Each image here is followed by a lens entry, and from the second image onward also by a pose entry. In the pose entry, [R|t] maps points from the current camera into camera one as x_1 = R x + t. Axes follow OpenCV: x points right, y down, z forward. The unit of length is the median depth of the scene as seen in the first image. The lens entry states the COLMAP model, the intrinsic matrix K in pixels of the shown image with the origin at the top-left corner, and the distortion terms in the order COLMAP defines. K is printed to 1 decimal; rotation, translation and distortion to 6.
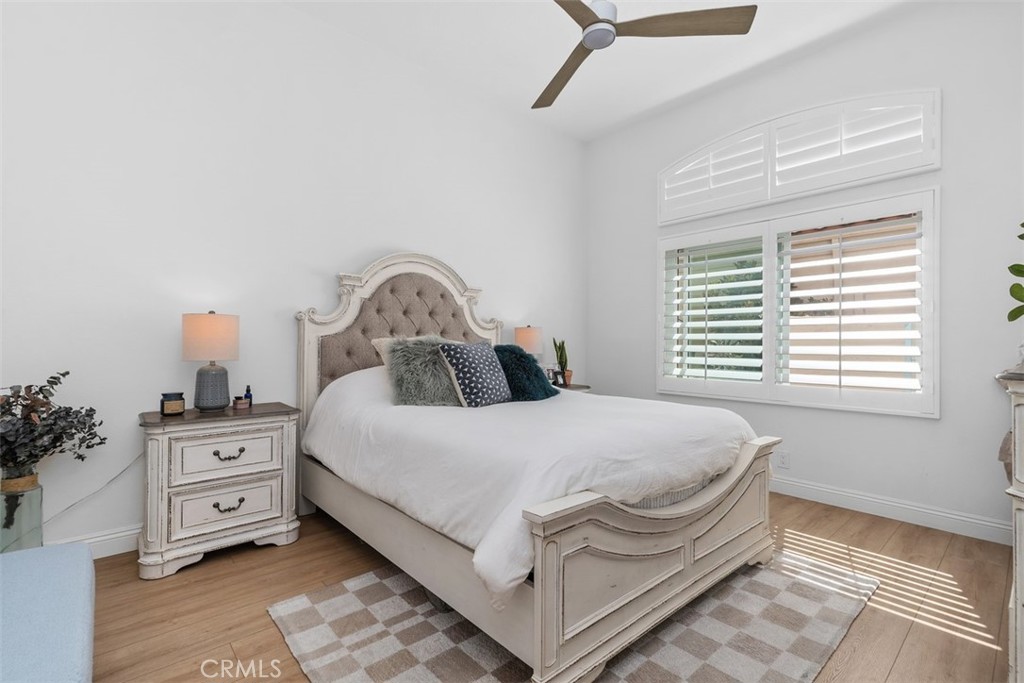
lens RADIAL K [[463.4, 0, 512.0], [0, 463.4, 341.5], [0, 0, 1]] dist [0.001327, -0.000086]
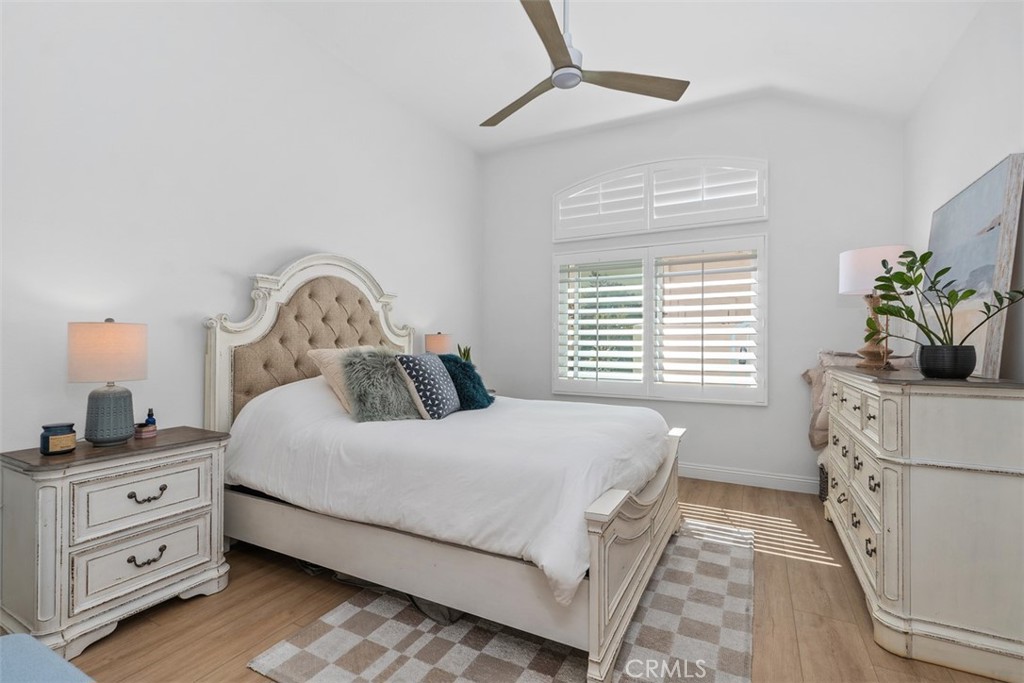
lens RADIAL K [[463.4, 0, 512.0], [0, 463.4, 341.5], [0, 0, 1]] dist [0.001327, -0.000086]
pose [[0.934672, -0.001566, 0.355507, -0.283415], [0.000710, 0.999997, 0.002539, -0.027590], [-0.355509, -0.002121, 0.934670, 0.006108]]
